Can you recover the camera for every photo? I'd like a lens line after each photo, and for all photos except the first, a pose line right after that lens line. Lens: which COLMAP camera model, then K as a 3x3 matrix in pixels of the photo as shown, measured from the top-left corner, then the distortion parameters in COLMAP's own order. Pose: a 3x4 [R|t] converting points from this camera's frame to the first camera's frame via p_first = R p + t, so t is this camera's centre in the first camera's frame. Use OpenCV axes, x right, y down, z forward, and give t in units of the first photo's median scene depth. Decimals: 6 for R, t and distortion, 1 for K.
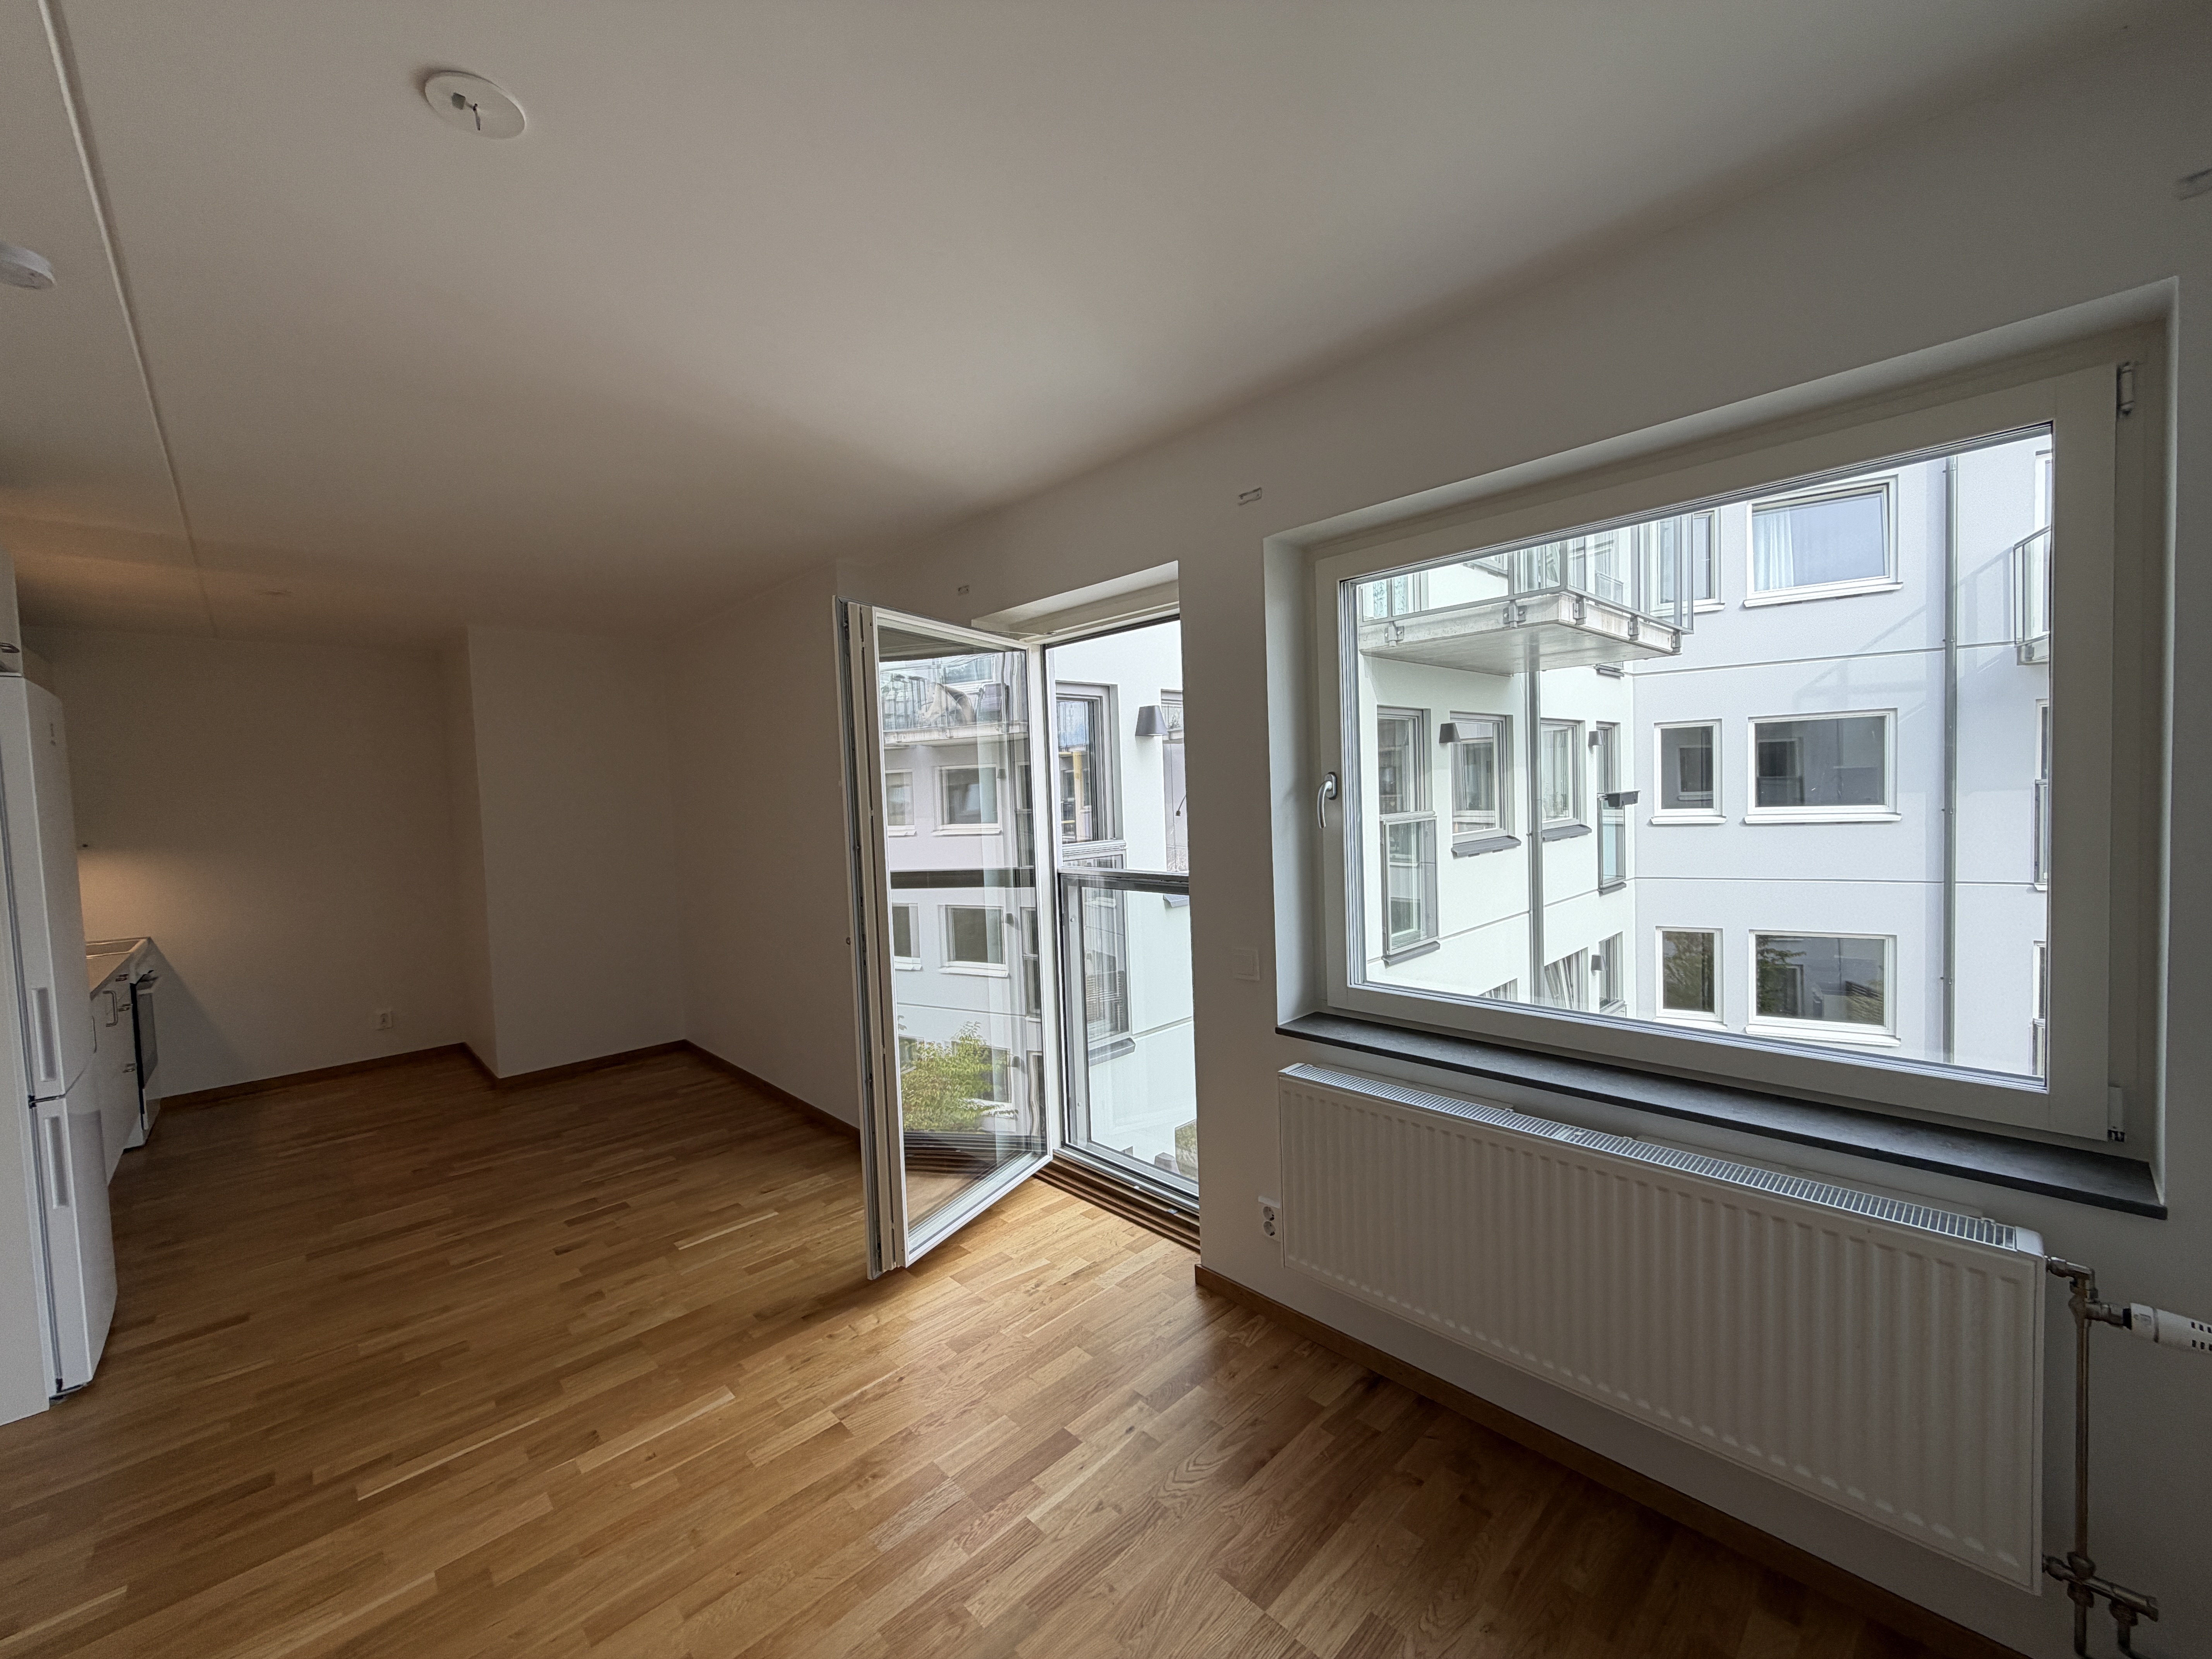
lens RADIAL K [[879.4, 0, 1099.8], [0, 879.4, 829.3], [0, 0, 1]] dist [-0.002013, 0.000583]
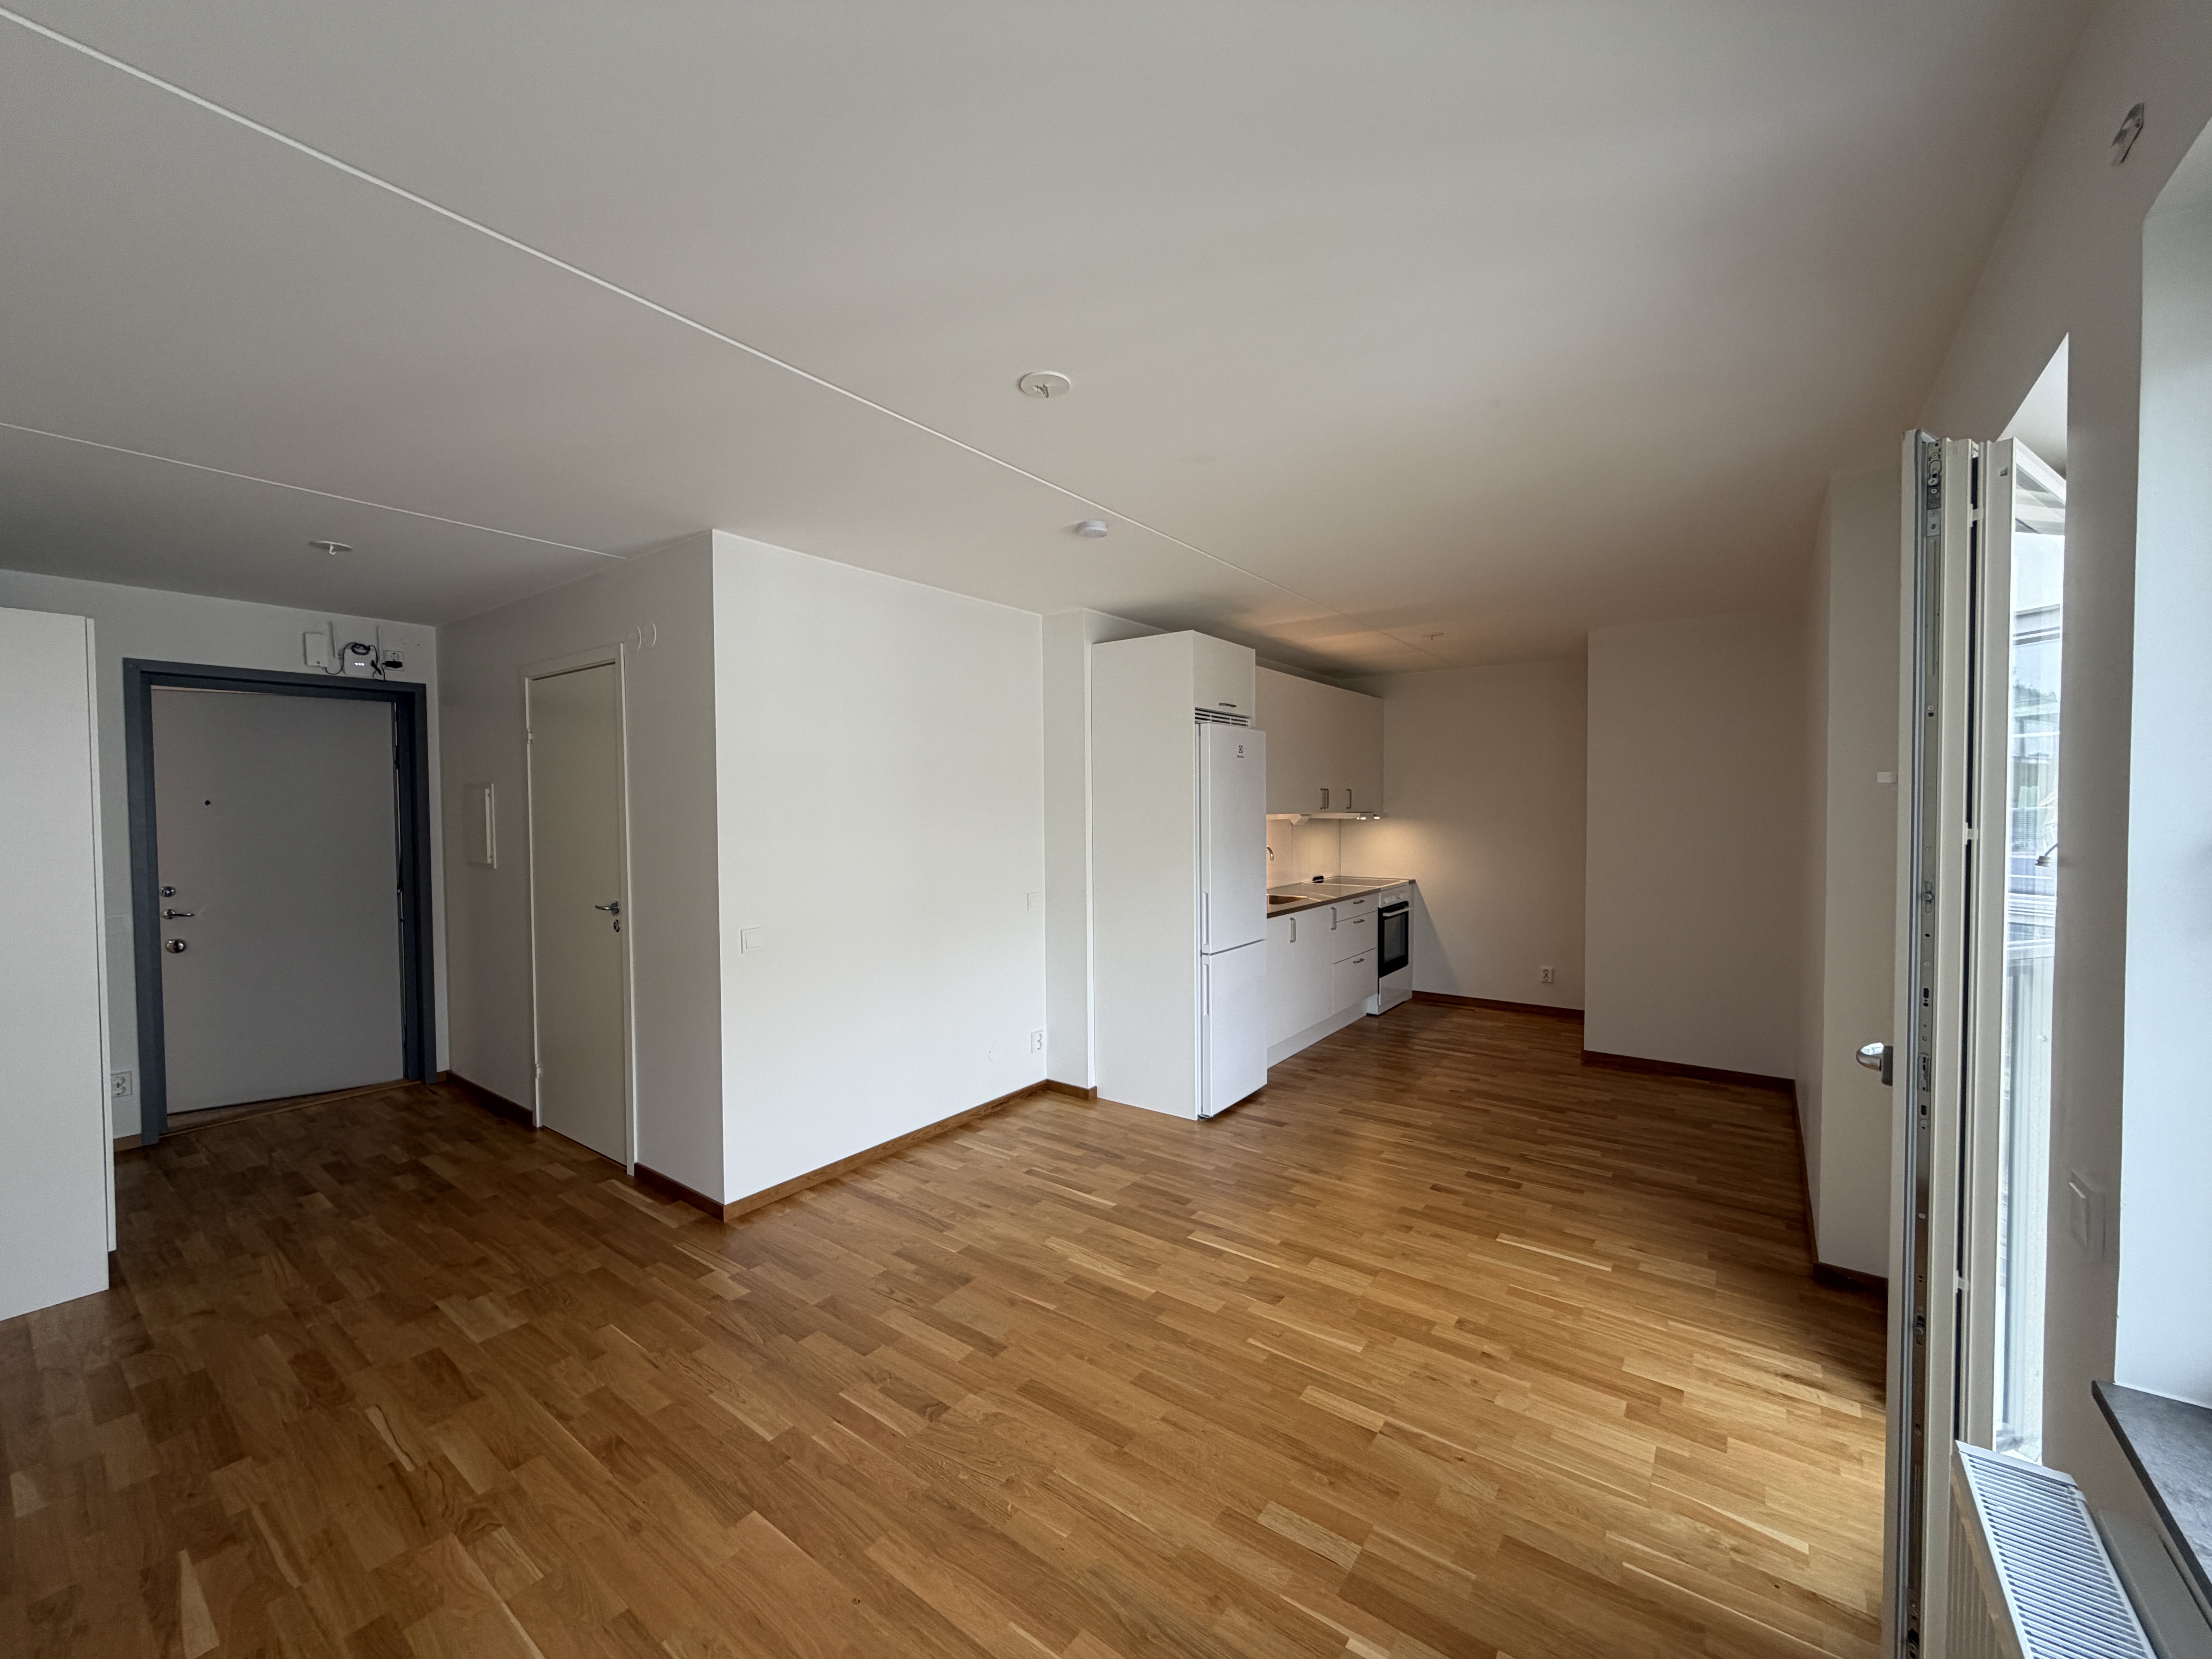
lens RADIAL K [[879.4, 0, 1100.7], [0, 879.4, 826.8], [0, 0, 1]] dist [-0.002013, 0.000583]
pose [[0.168841, 0.062120, -0.983684, 0.481090], [-0.044338, 0.997480, 0.055381, -0.042637], [0.984646, 0.034264, 0.171170, 0.406408]]
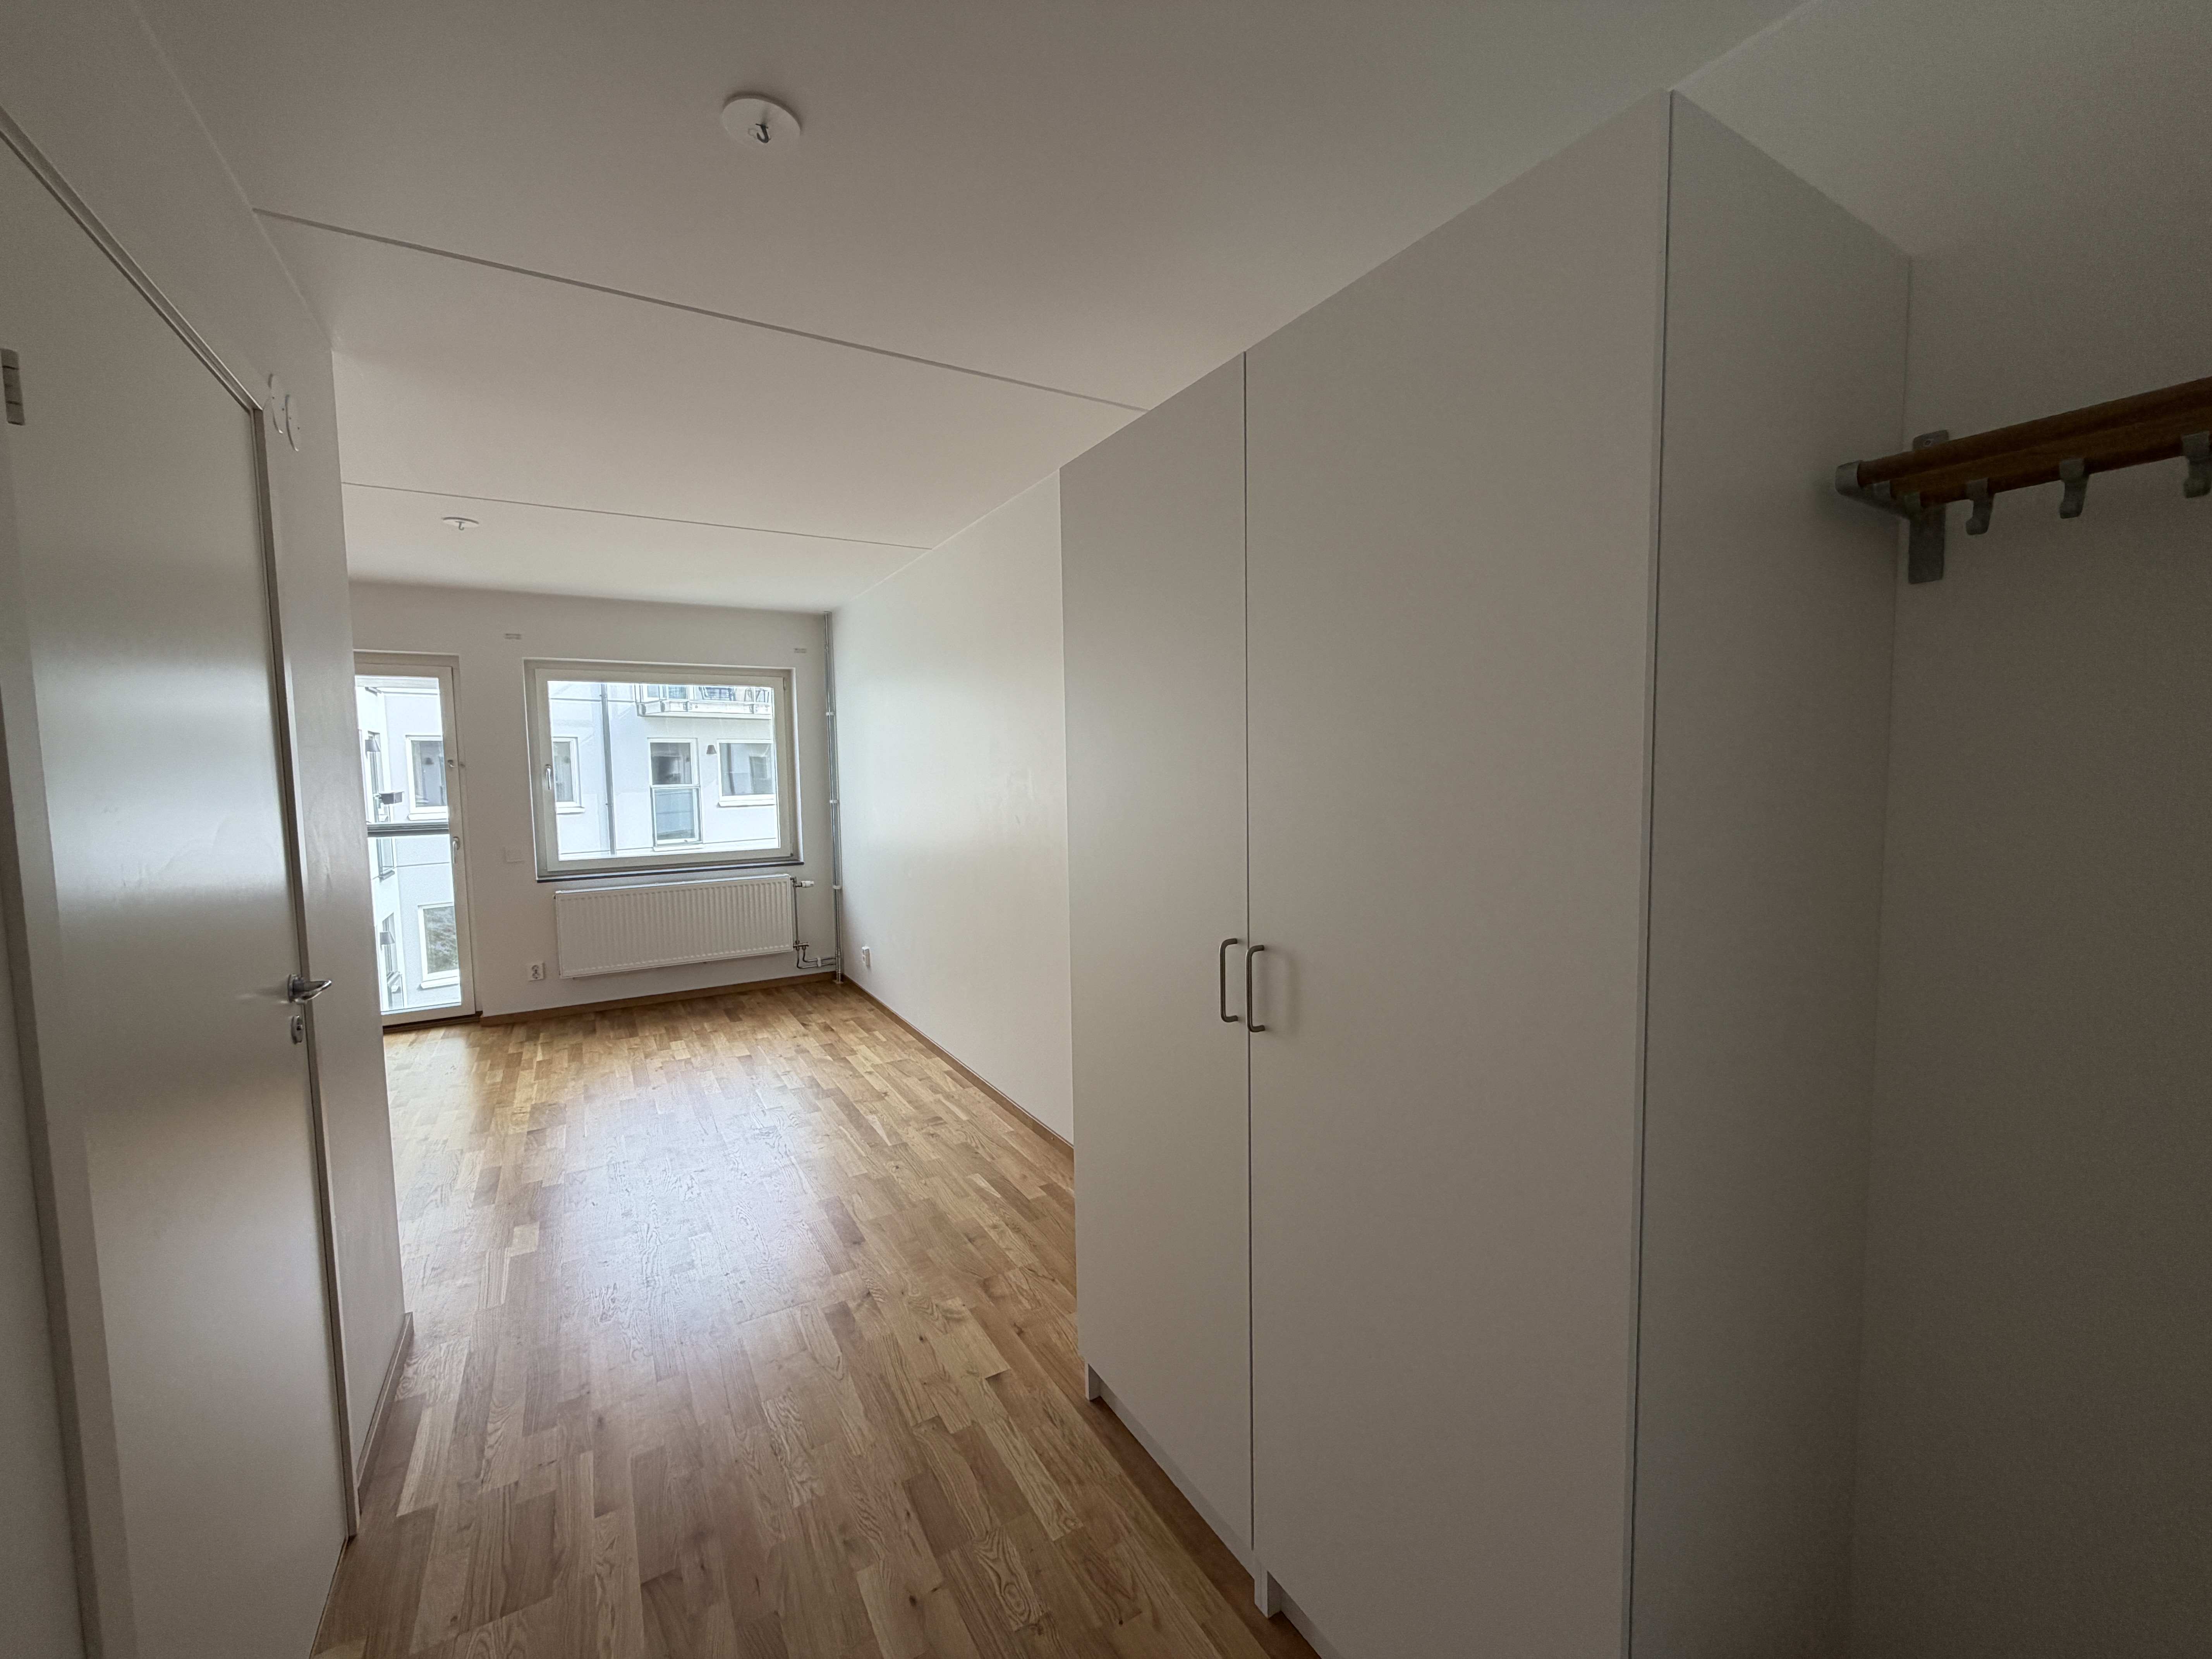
lens RADIAL K [[879.4, 0, 1095.2], [0, 879.4, 823.6], [0, 0, 1]] dist [-0.002013, 0.000583]
pose [[0.225128, -0.030786, 0.973843, -1.488838], [0.050622, 0.998520, 0.019863, 0.101872], [-0.973013, 0.044826, 0.226354, -0.788603]]
